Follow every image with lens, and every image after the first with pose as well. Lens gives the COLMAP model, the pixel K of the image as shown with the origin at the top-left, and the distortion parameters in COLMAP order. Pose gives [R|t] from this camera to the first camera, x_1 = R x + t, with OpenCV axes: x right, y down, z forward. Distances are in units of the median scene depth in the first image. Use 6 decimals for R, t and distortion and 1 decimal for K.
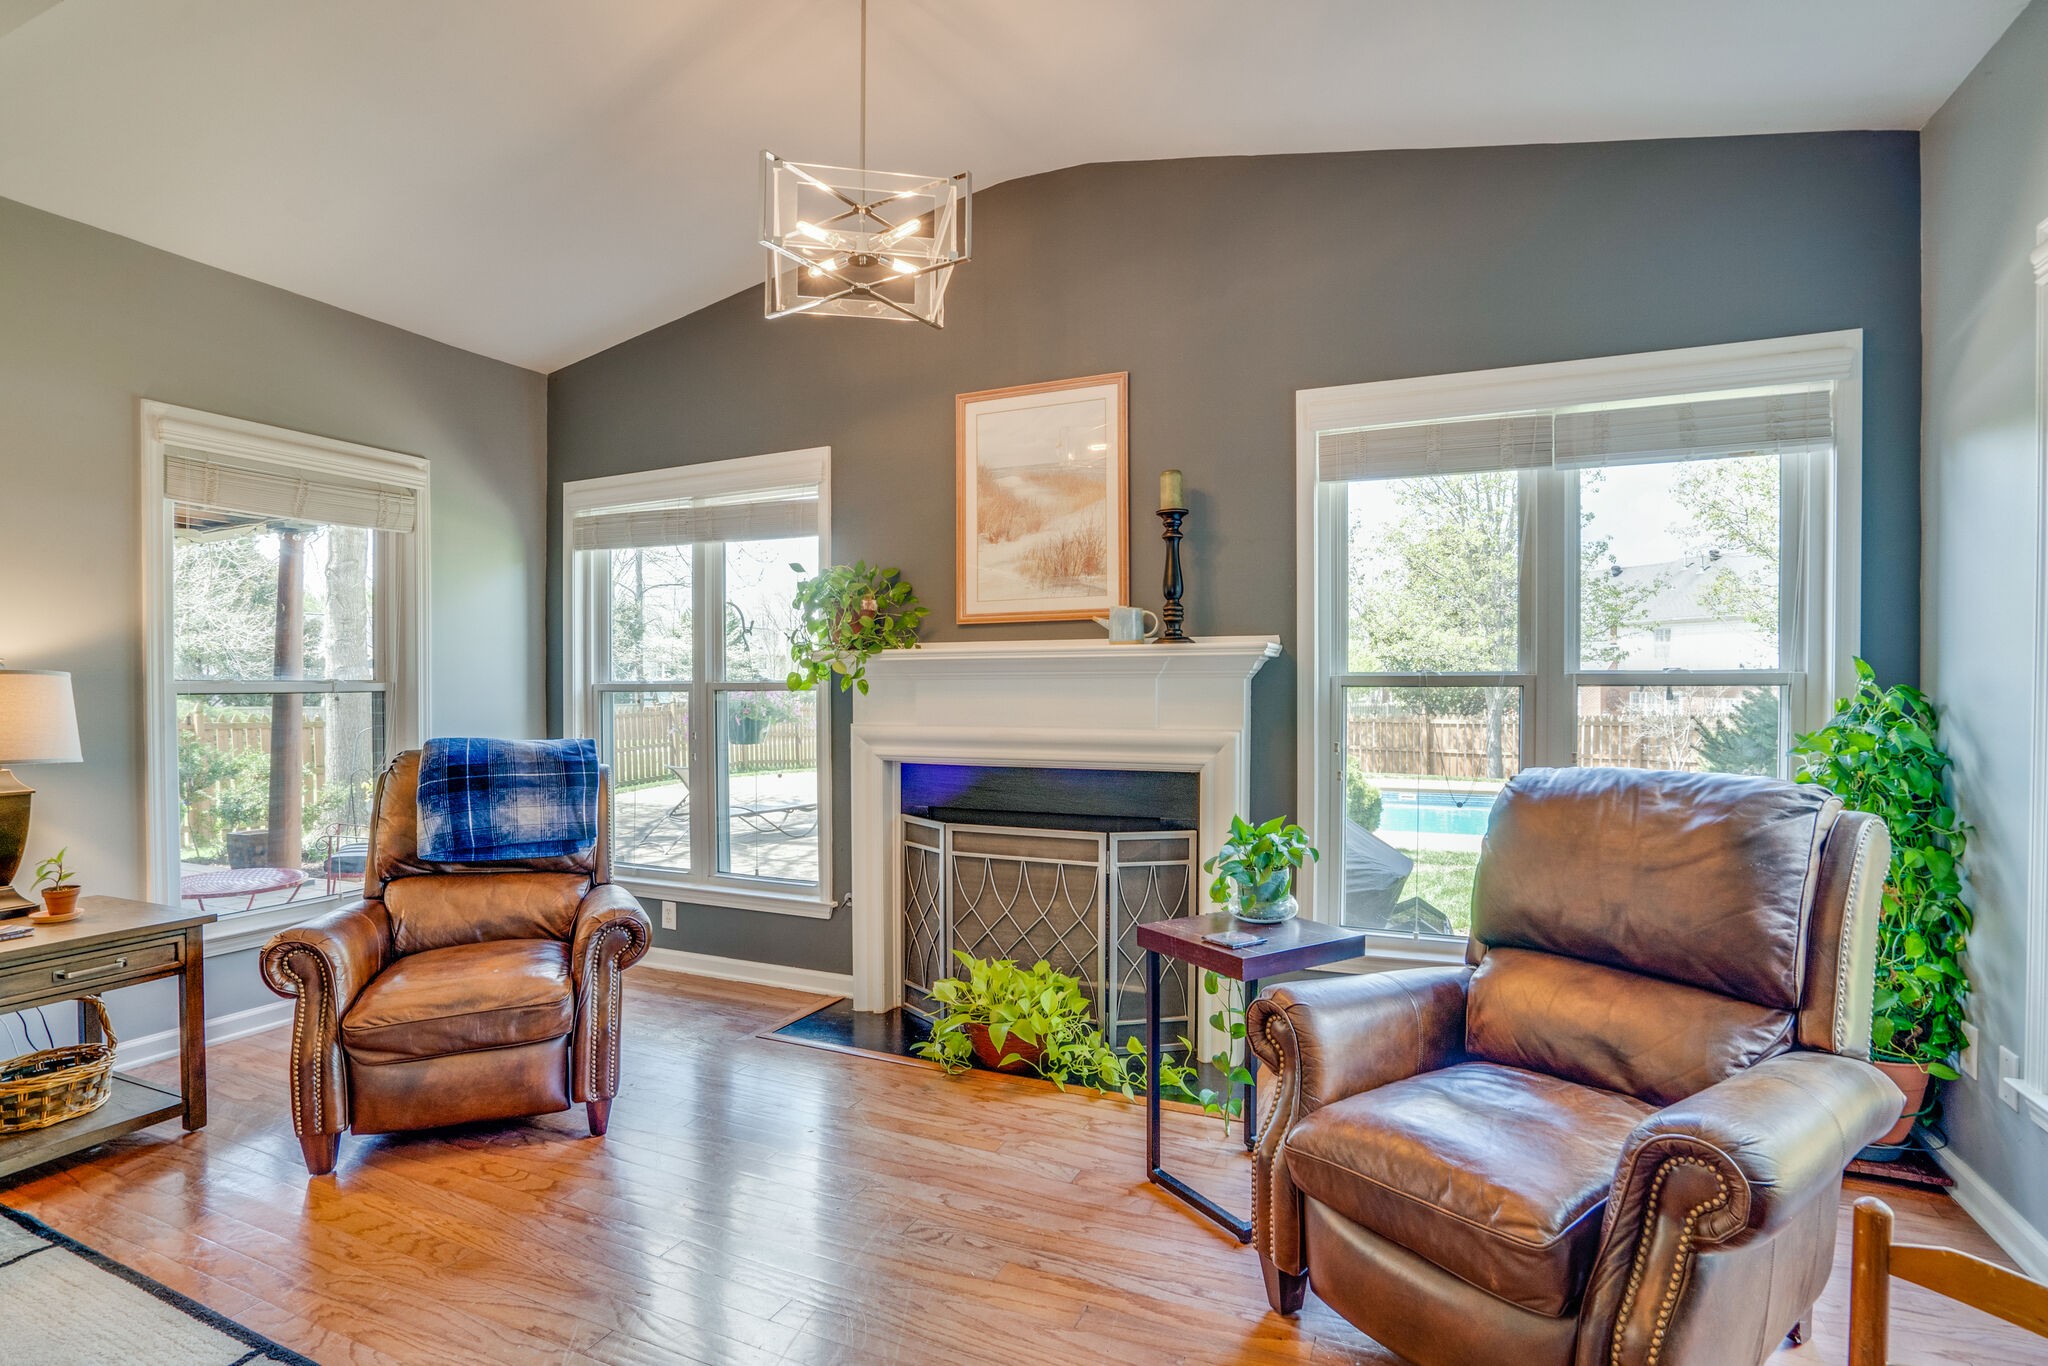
lens RADIAL K [[989.7, 0, 981.9], [0, 989.7, 692.6], [0, 0, 1]] dist [-0.024776, 0.003767]
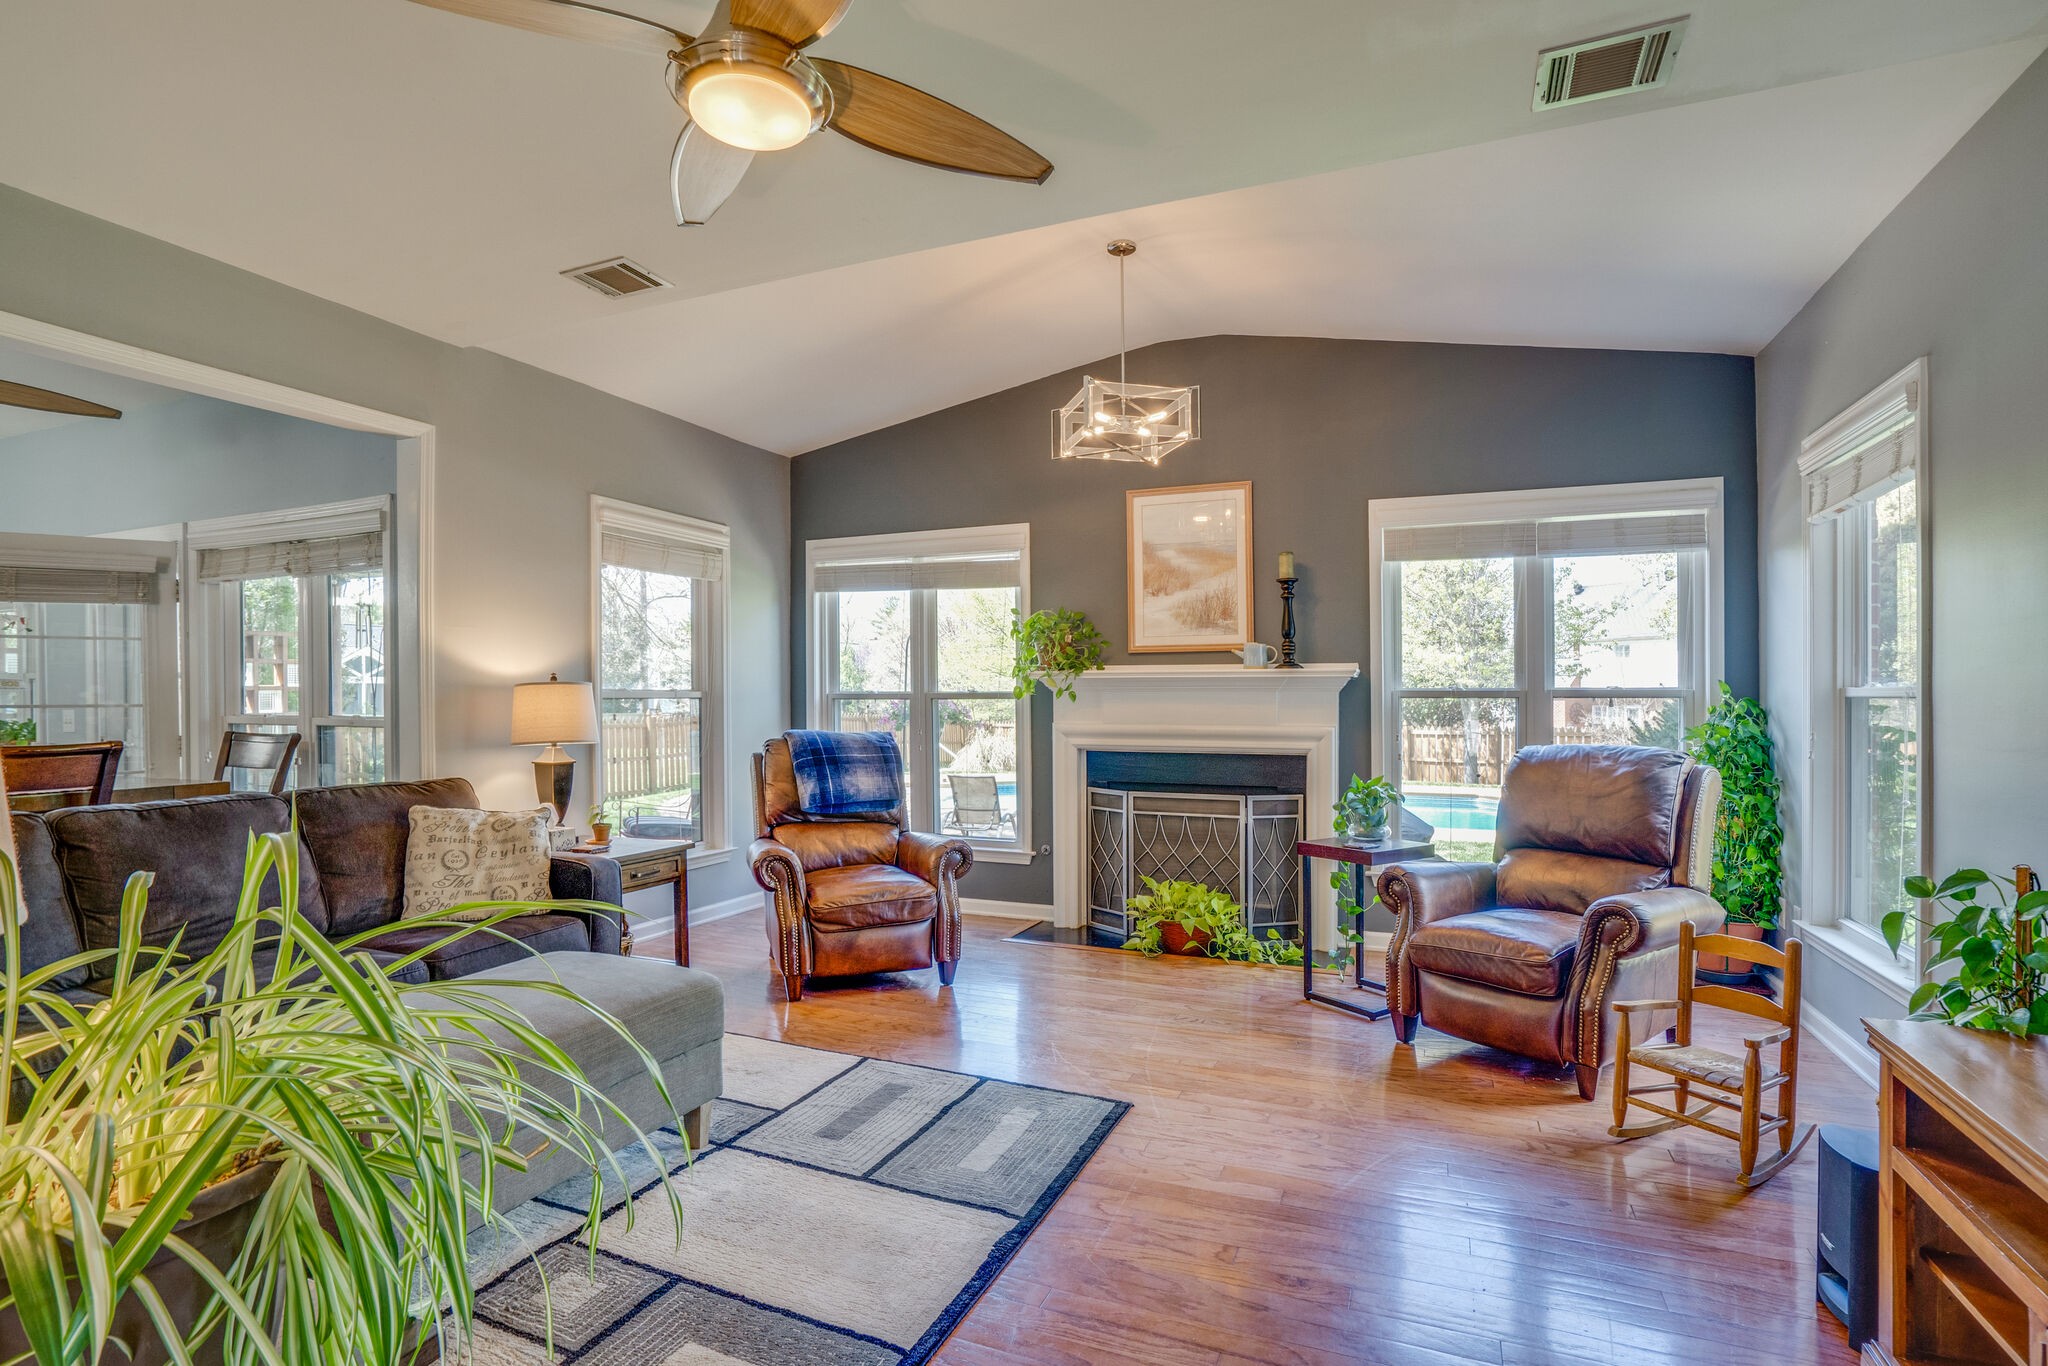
lens RADIAL K [[1012.0, 0, 1002.4], [0, 1012.0, 673.6], [0, 0, 1]] dist [-0.027061, 0.004380]
pose [[0.998614, 0.006092, 0.052275, -0.336082], [-0.004512, 0.999531, -0.030290, 0.006959], [-0.052435, 0.030012, 0.998173, -0.524184]]
